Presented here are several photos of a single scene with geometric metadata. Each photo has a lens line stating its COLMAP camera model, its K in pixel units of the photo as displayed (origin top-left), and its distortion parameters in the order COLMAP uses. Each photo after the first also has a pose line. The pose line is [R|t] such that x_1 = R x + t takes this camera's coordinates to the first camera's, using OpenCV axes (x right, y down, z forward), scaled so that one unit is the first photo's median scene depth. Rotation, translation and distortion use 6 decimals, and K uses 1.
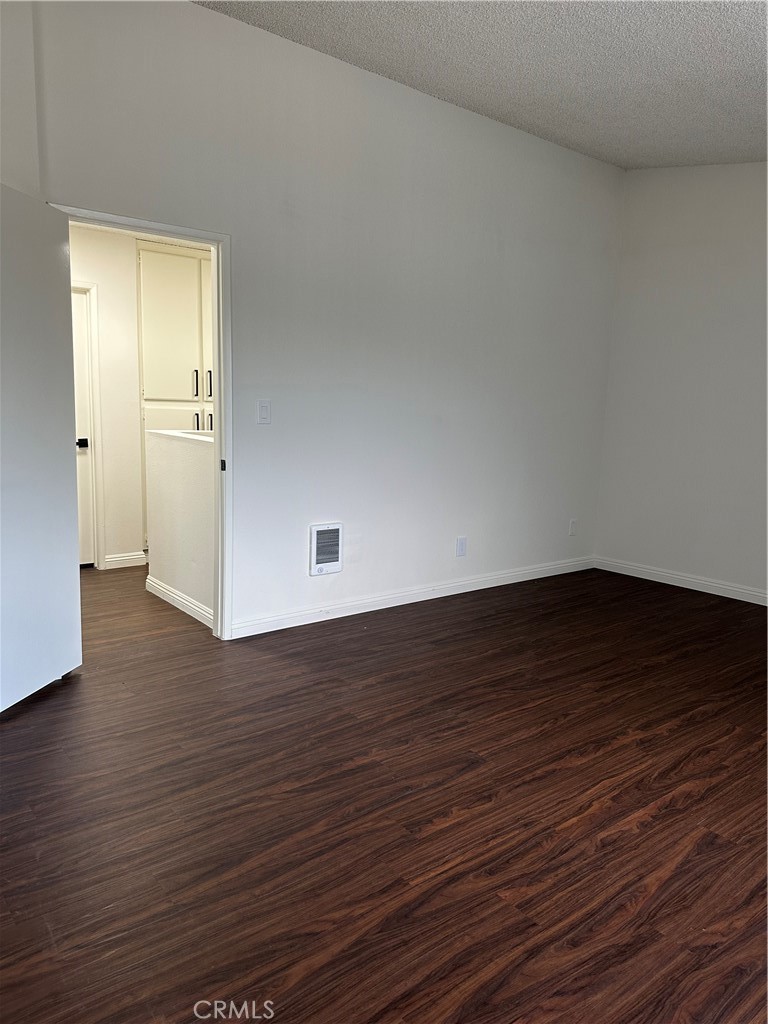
lens RADIAL K [[725.8, 0, 382.7], [0, 725.8, 512.0], [0, 0, 1]] dist [0.000555, -0.003128]
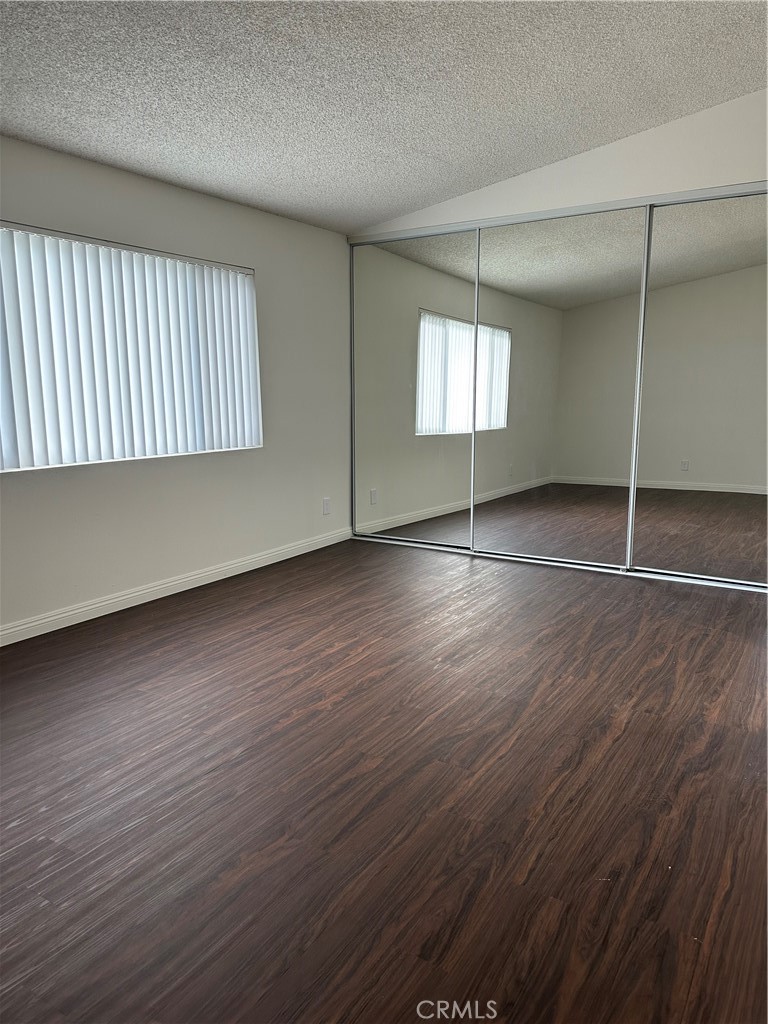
lens RADIAL K [[725.8, 0, 383.9], [0, 725.8, 515.0], [0, 0, 1]] dist [0.000555, -0.003128]
pose [[-0.945432, 0.023403, -0.324978, 0.672295], [-0.081403, 0.948820, 0.305145, -0.299923], [0.315487, 0.314948, -0.895140, 2.097498]]
